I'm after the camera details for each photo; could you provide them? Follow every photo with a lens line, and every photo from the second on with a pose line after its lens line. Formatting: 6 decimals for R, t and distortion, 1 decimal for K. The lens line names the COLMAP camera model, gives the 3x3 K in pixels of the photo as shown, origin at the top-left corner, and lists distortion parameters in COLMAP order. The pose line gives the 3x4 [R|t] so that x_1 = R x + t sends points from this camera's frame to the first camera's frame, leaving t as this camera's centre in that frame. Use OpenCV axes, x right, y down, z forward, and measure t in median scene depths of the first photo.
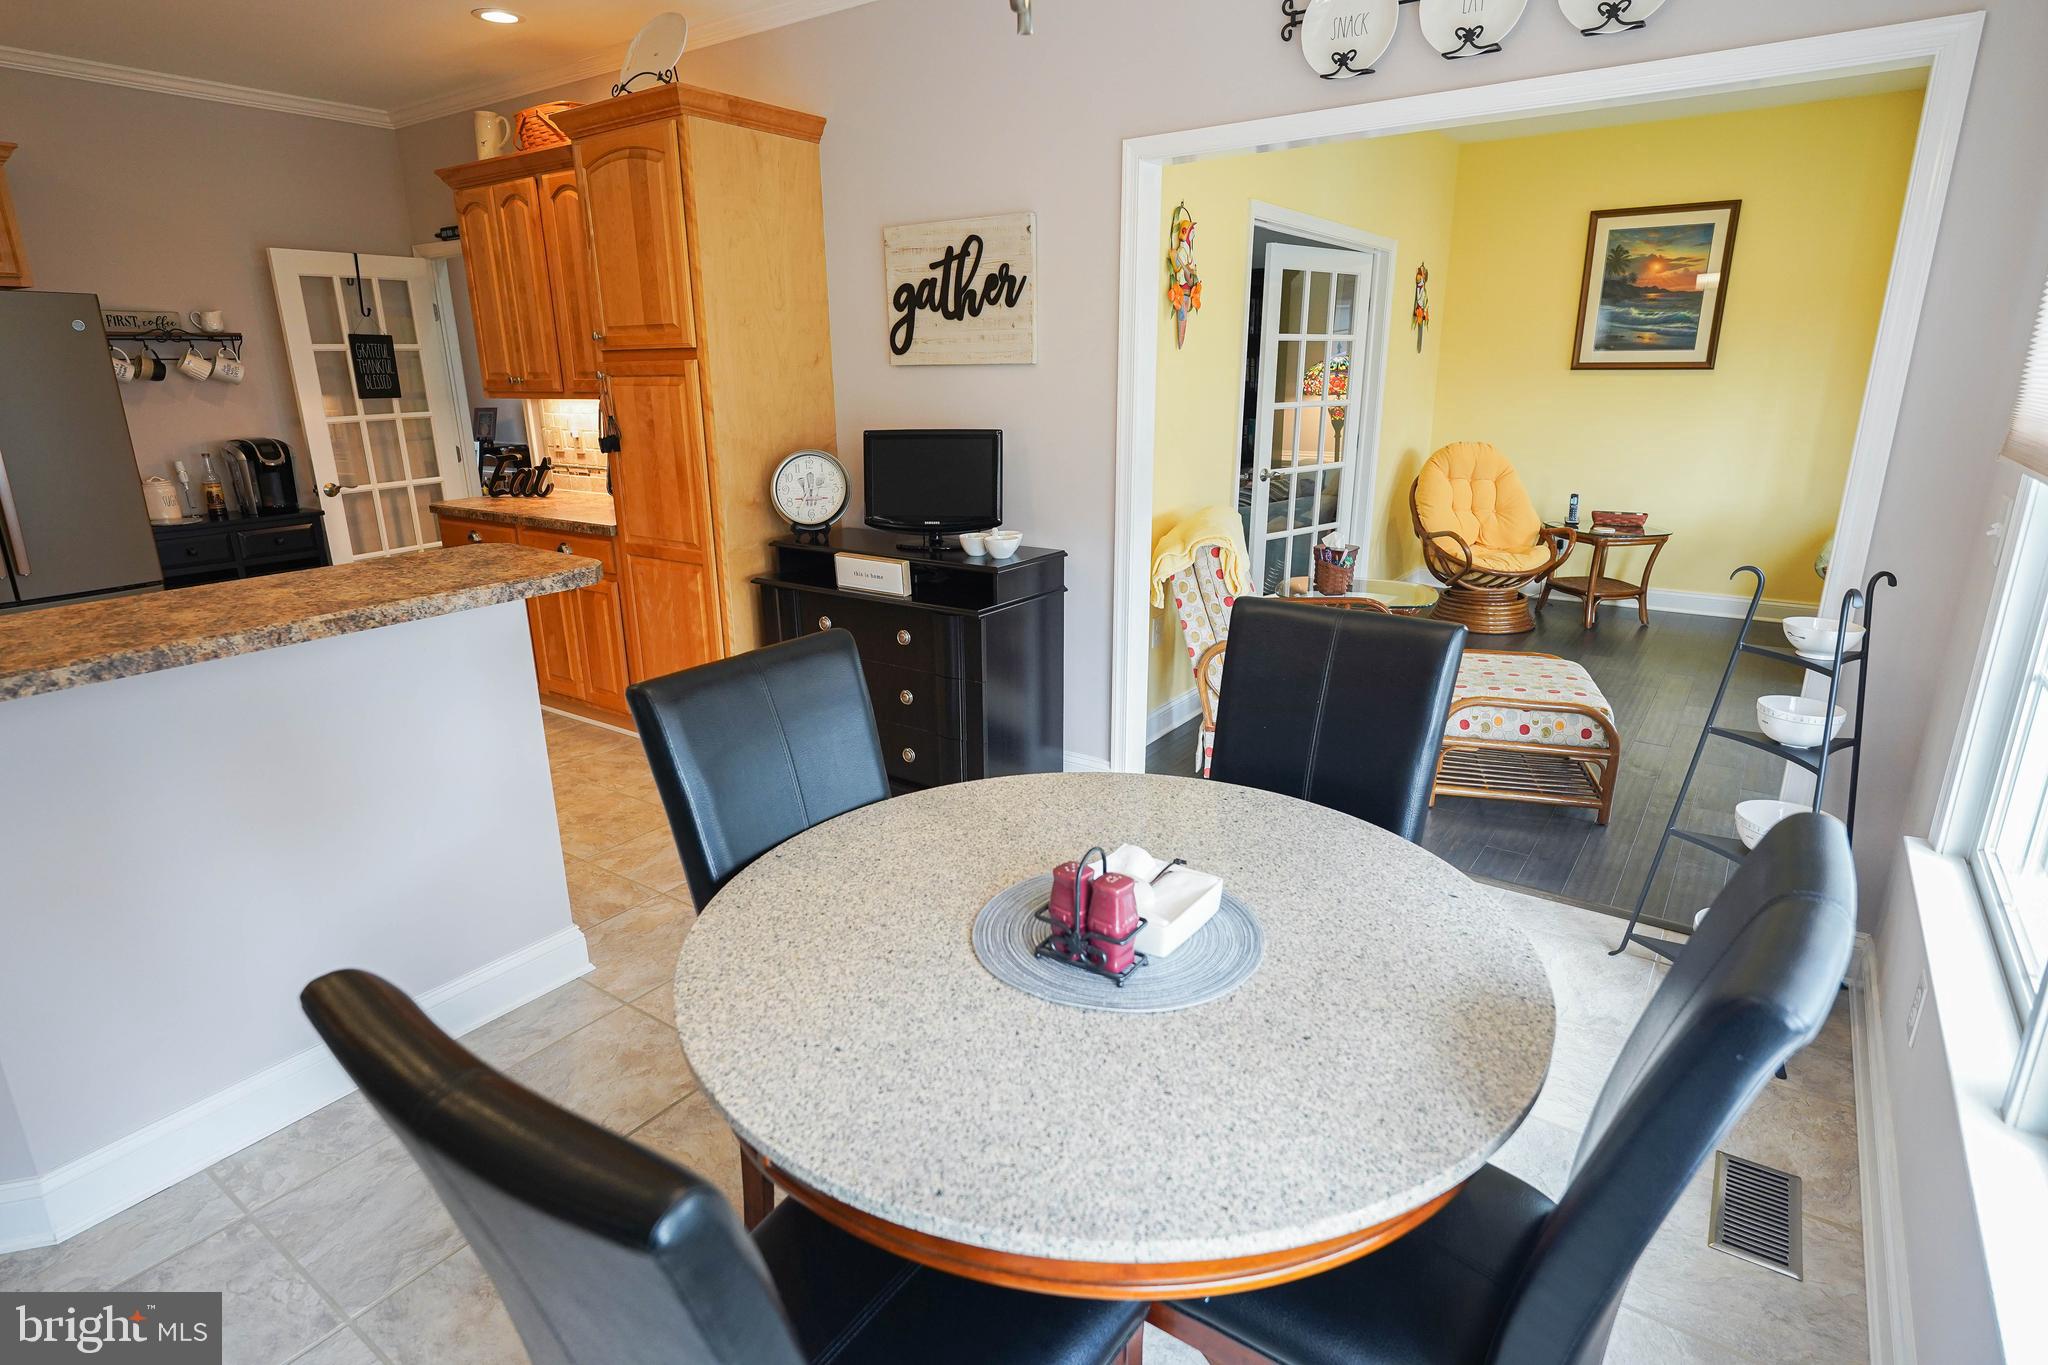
lens RADIAL K [[1065.6, 0, 1026.5], [0, 1065.6, 674.1], [0, 0, 1]] dist [-0.002272, 0.001787]
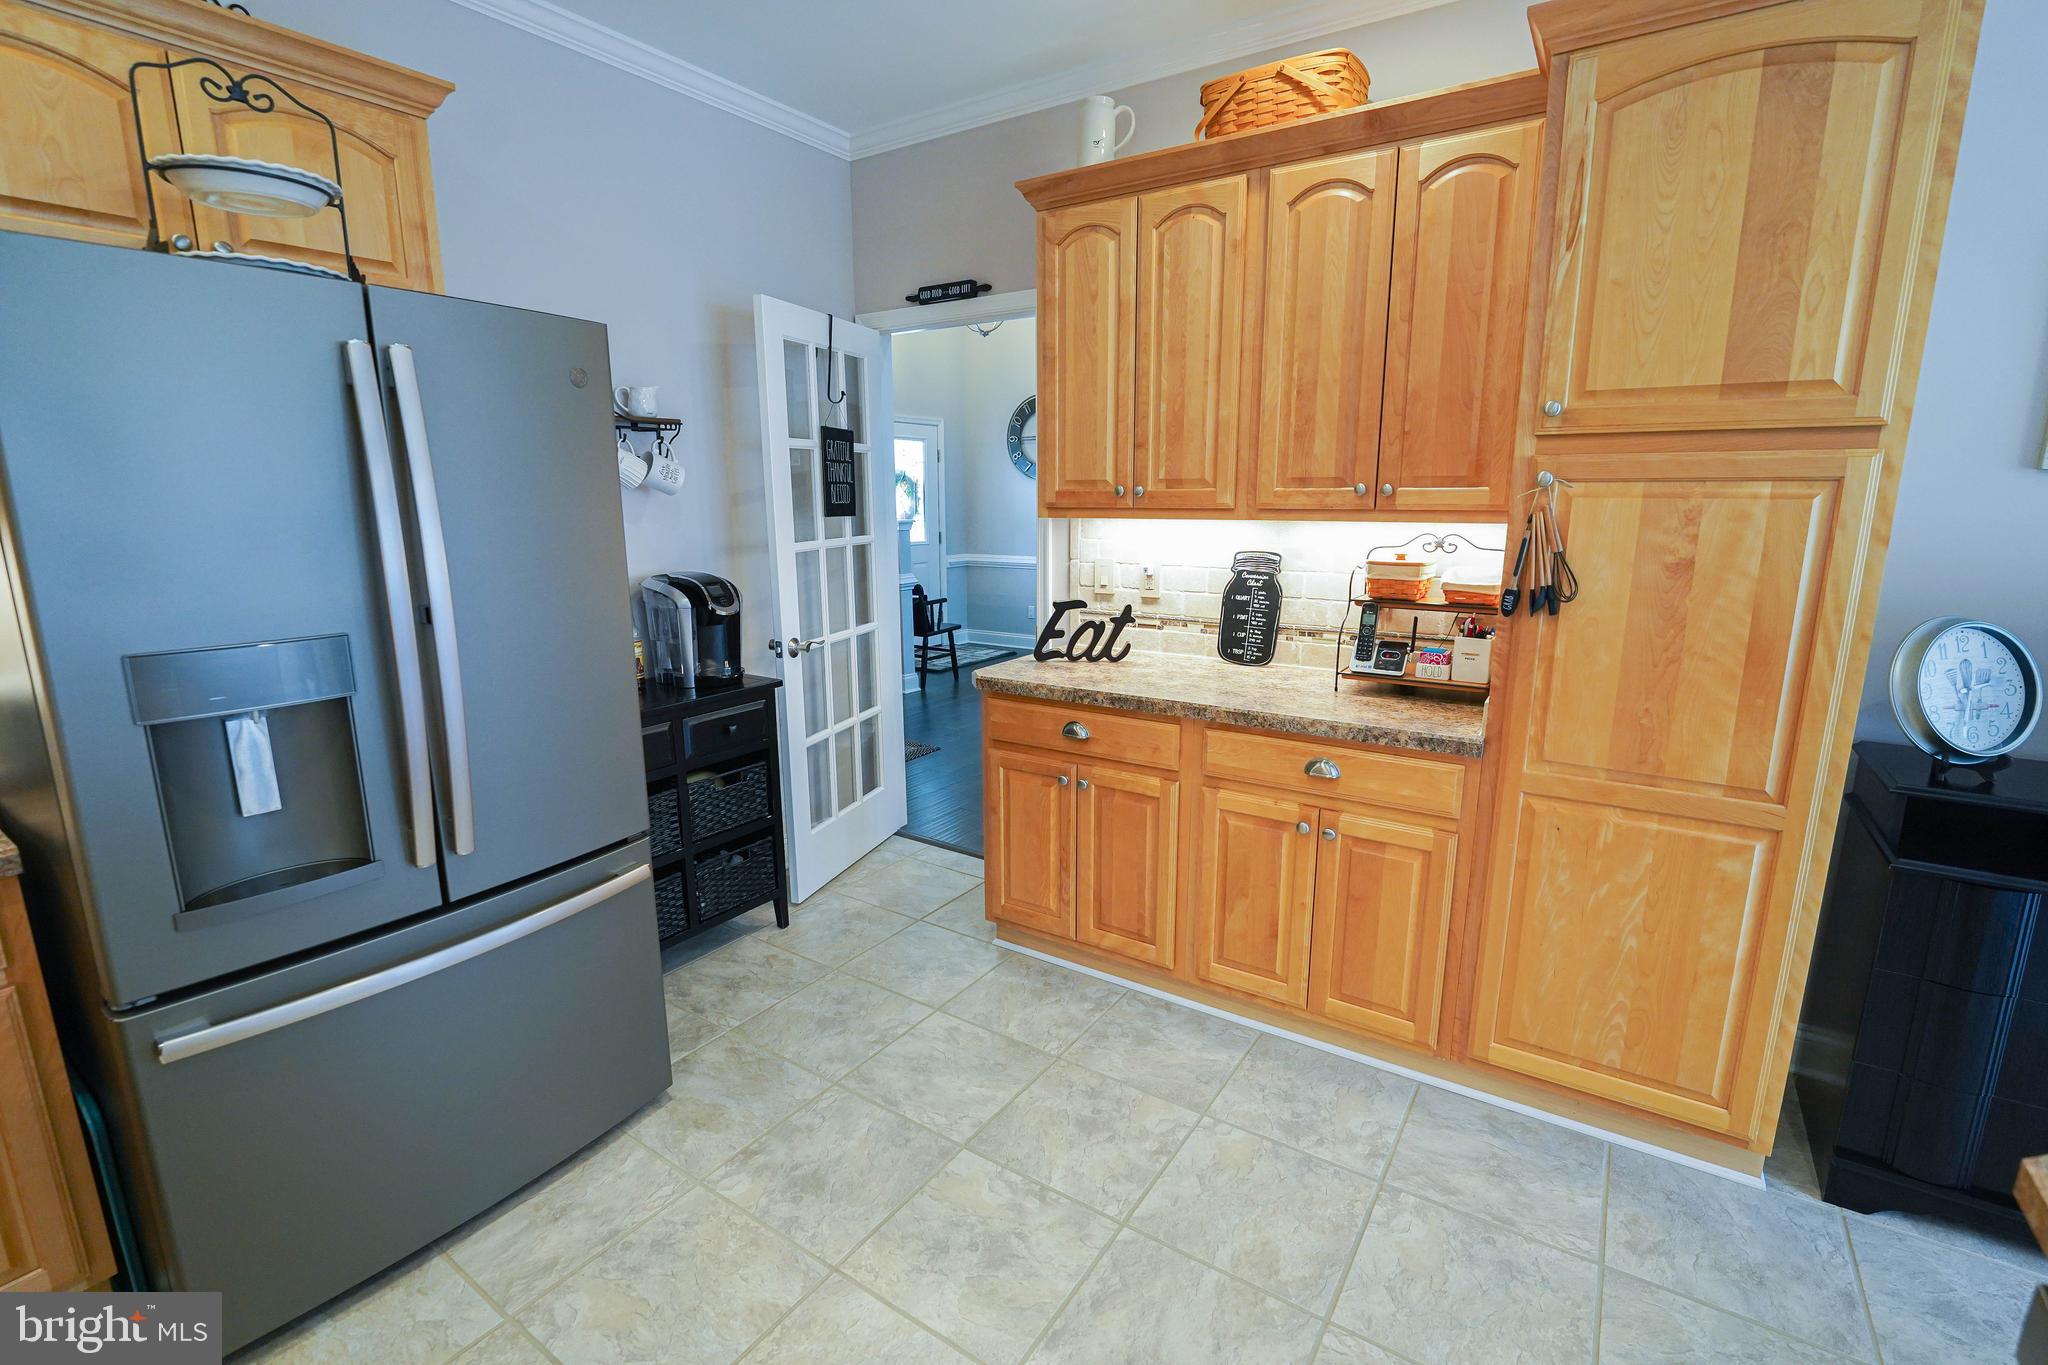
lens RADIAL K [[906.0, 0, 1018.6], [0, 906.0, 679.6], [0, 0, 1]] dist [-0.015153, 0.000068]
pose [[0.999443, 0.002384, 0.033297, -0.634245], [0.000343, 0.996661, -0.081648, -0.128606], [-0.033380, 0.081614, 0.996105, 0.511944]]
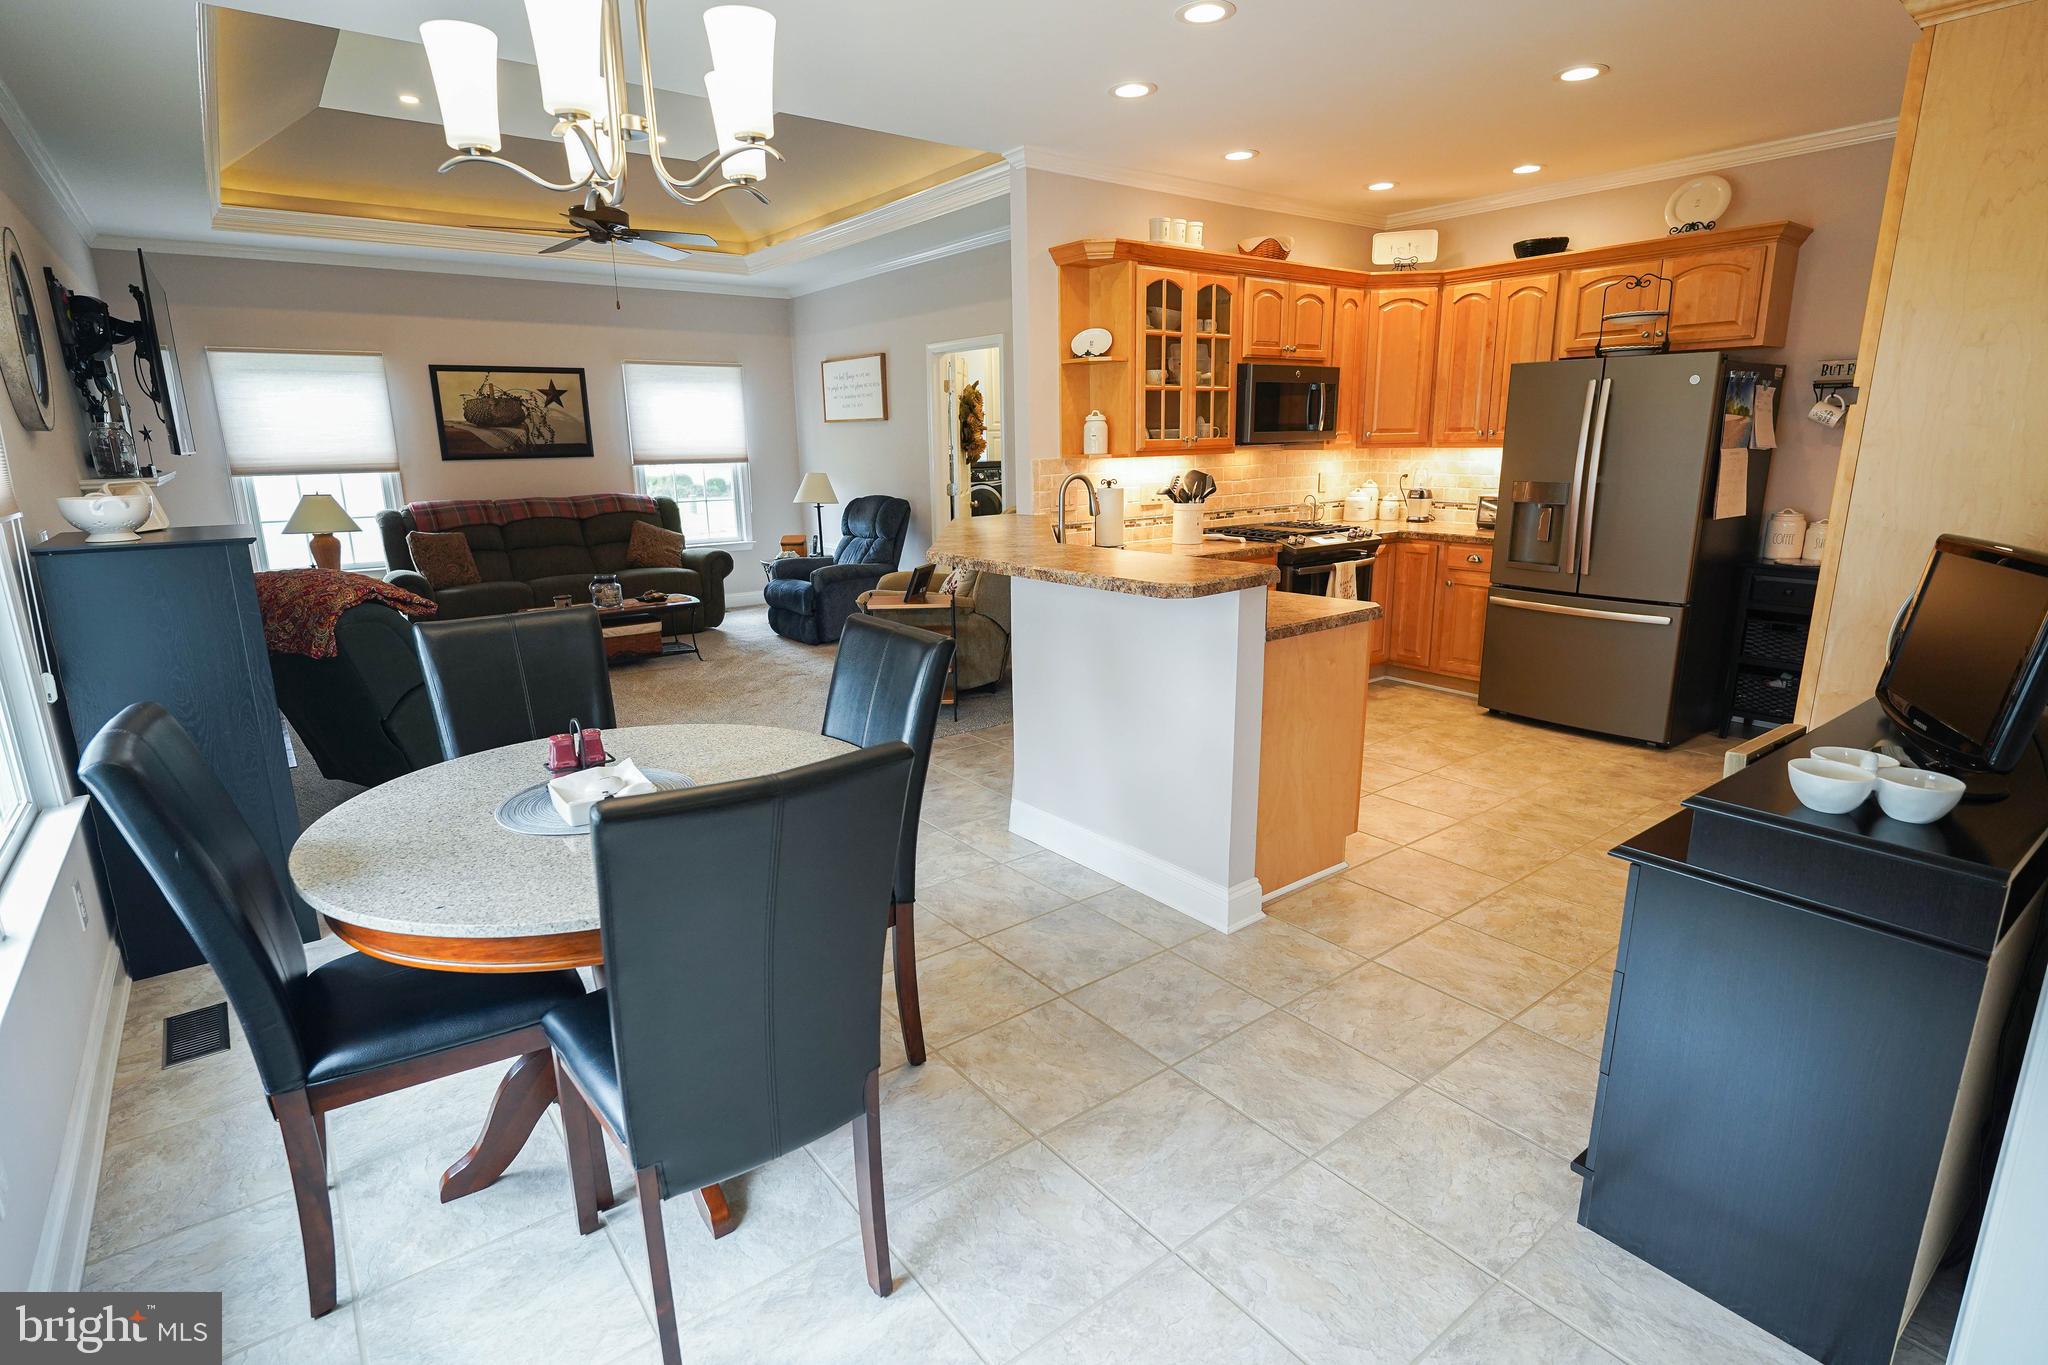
lens RADIAL K [[981.4, 0, 1000.2], [0, 981.4, 671.5], [0, 0, 1]] dist [-0.004825, -0.000601]
pose [[-0.291005, 0.237340, -0.926815, 0.365365], [-0.253760, 0.914895, 0.313964, -0.164758], [0.922454, 0.326553, -0.206012, 0.576419]]
